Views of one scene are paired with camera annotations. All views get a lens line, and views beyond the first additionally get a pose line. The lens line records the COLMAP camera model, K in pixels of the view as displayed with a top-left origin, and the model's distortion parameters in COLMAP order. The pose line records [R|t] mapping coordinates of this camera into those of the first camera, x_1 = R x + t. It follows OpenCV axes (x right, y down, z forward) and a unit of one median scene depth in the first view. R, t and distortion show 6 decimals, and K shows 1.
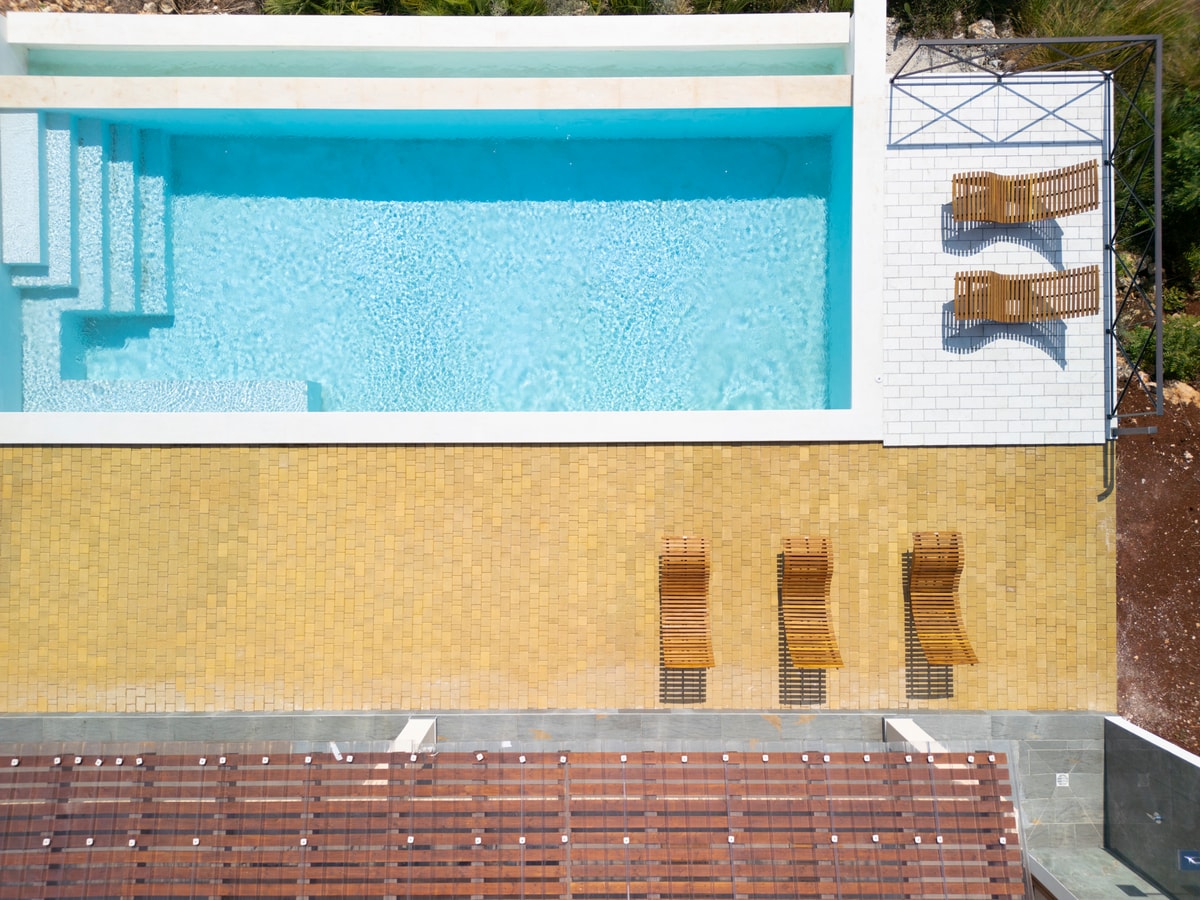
lens RADIAL K [[841.9, 0, 603.5], [0, 841.9, 448.0], [0, 0, 1]] dist [0.031167, -0.008102]
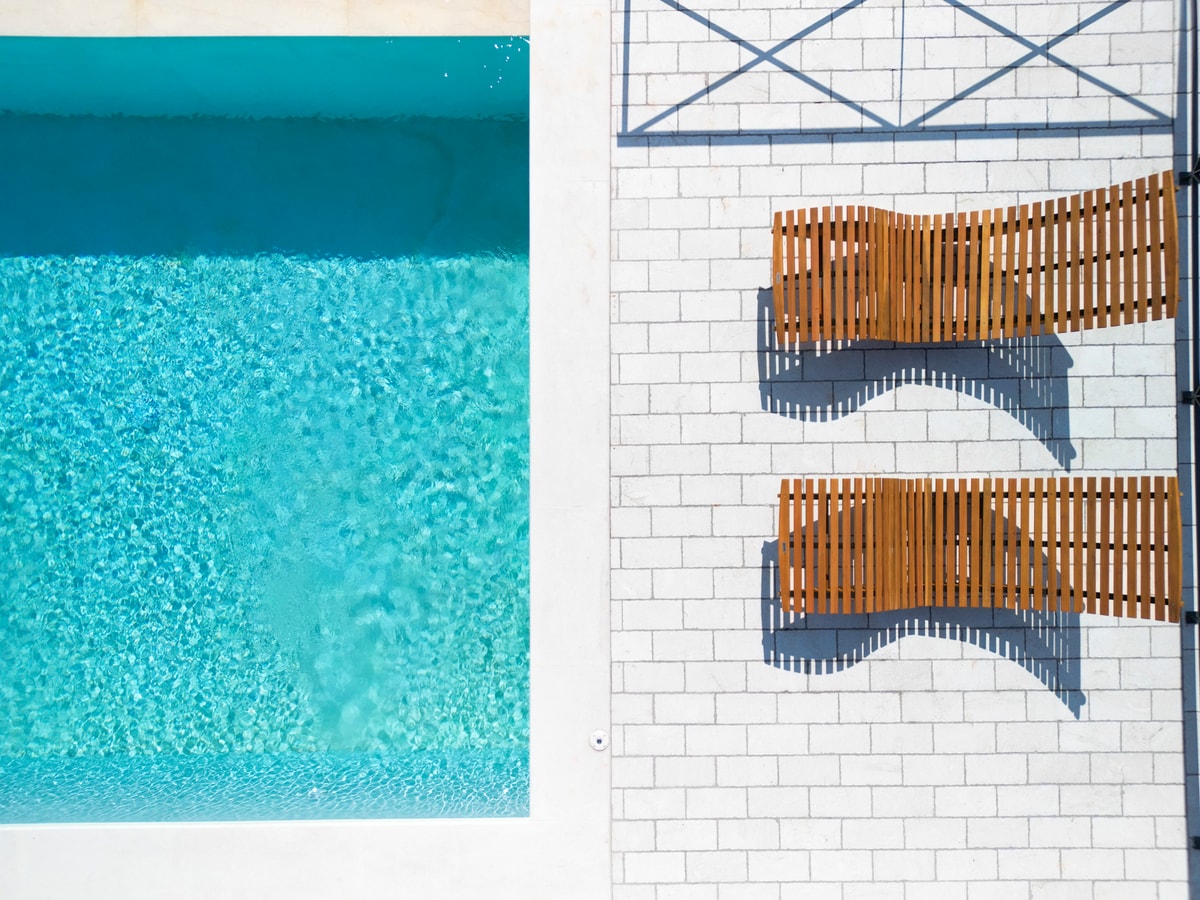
lens RADIAL K [[841.9, 0, 595.6], [0, 841.9, 451.7], [0, 0, 1]] dist [0.031167, -0.008102]
pose [[0.999980, -0.005167, -0.003673, 0.326074], [0.005176, 0.999984, 0.002447, -0.214020], [0.003661, -0.002466, 0.999990, 0.614532]]
